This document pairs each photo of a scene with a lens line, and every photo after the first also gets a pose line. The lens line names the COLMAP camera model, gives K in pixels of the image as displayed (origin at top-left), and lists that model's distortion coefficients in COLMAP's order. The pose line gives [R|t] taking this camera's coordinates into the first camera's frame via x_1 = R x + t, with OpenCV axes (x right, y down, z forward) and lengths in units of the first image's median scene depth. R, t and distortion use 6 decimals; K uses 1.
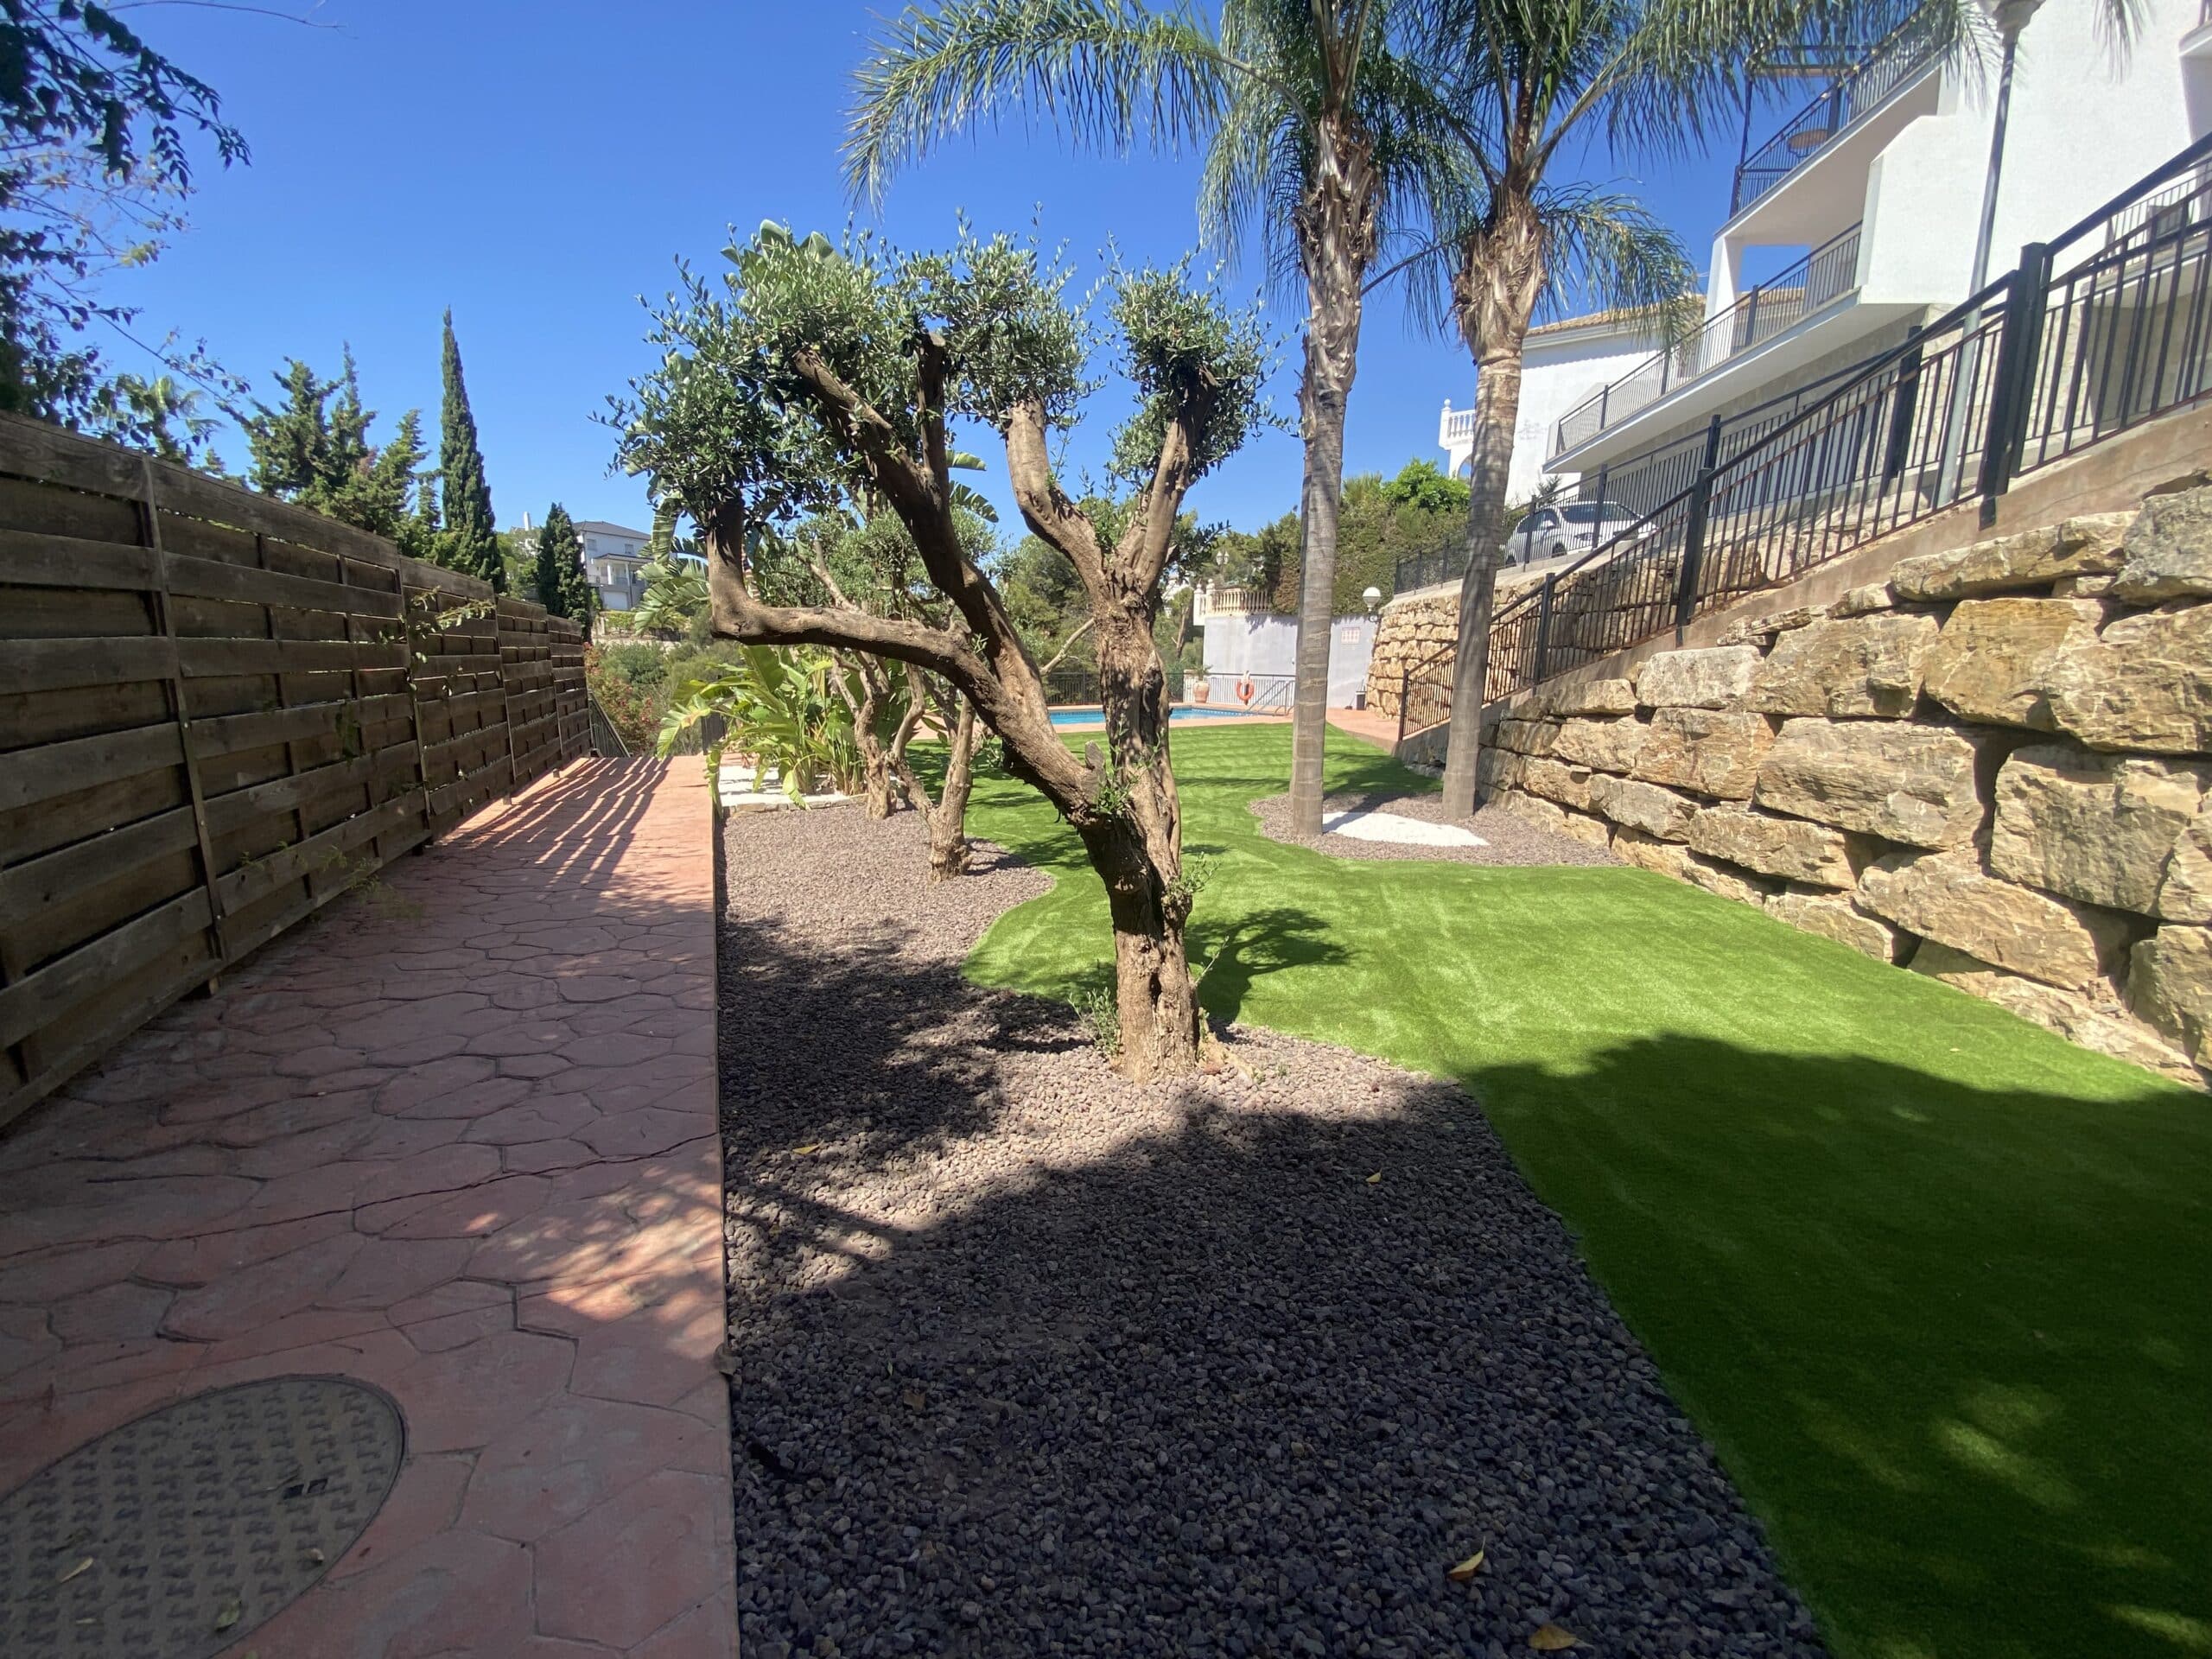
lens RADIAL K [[906.7, 0, 1106.8], [0, 906.7, 844.0], [0, 0, 1]] dist [0.002205, -0.013681]
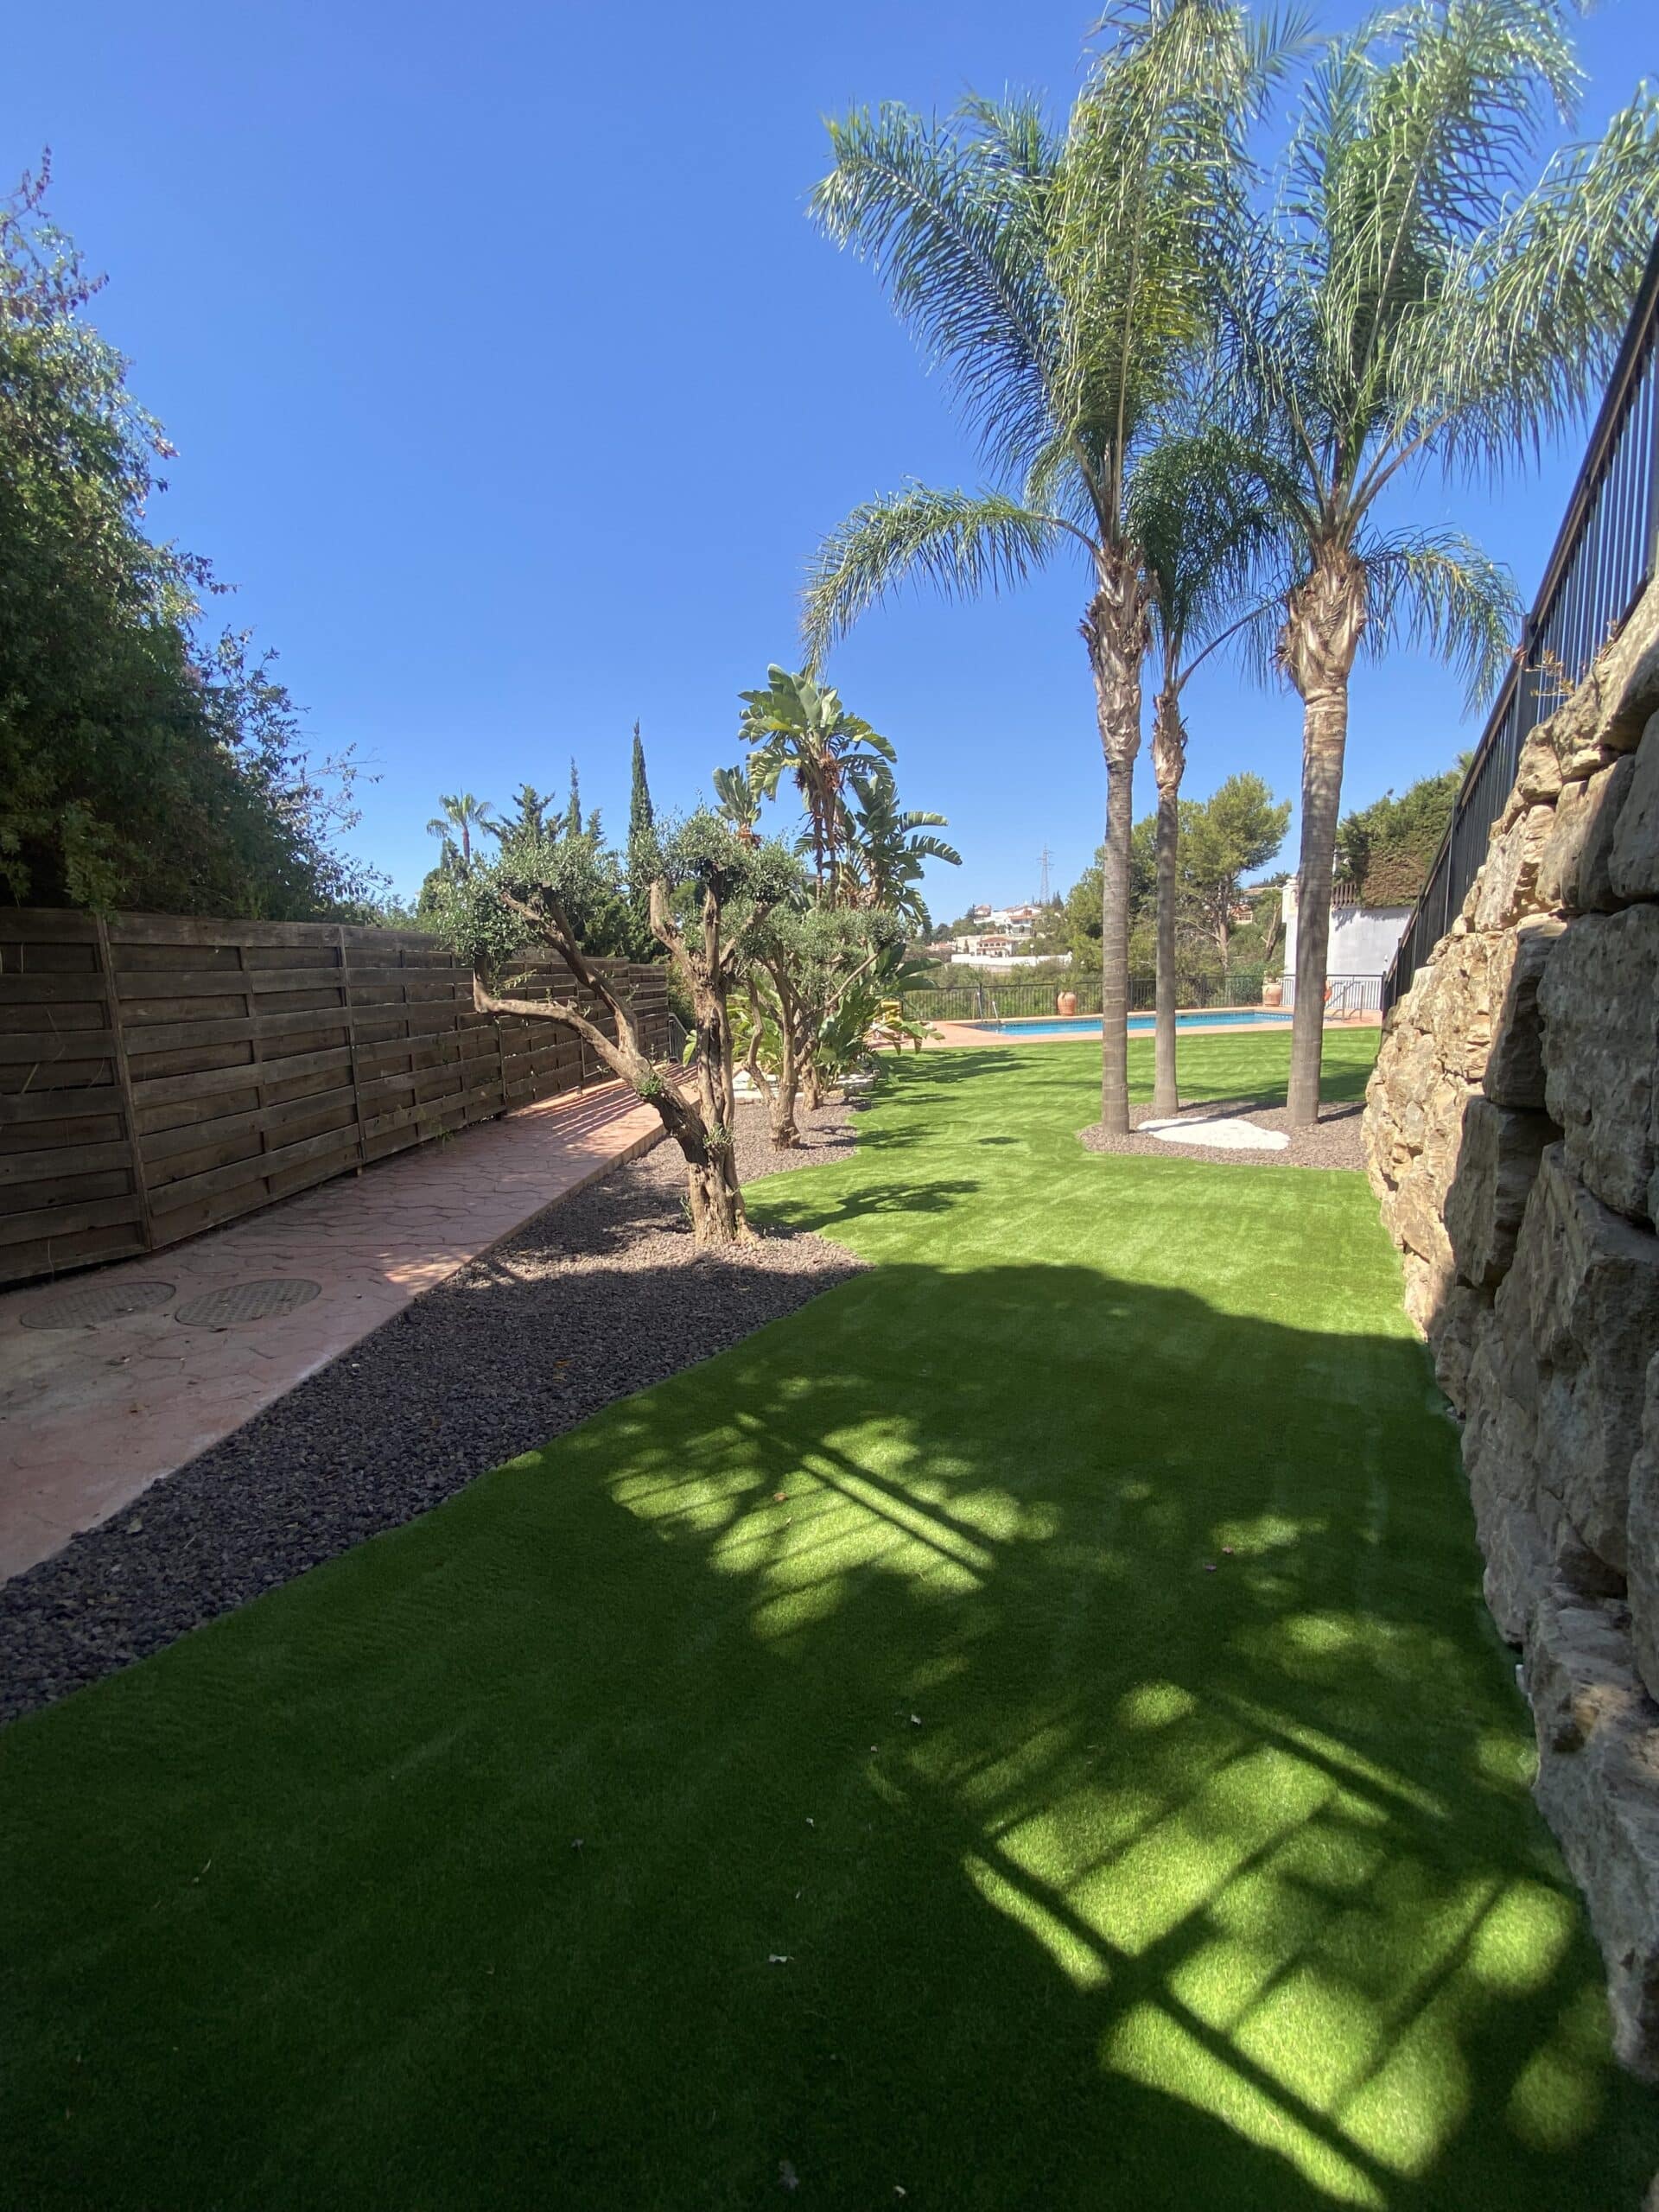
lens RADIAL K [[906.7, 0, 836.4], [0, 906.7, 1117.9], [0, 0, 1]] dist [0.002205, -0.013681]
pose [[0.905539, 0.031470, -0.423095, 0.893368], [-0.046266, 0.998623, -0.024743, 0.034118], [0.421734, 0.041980, 0.905747, -0.447679]]
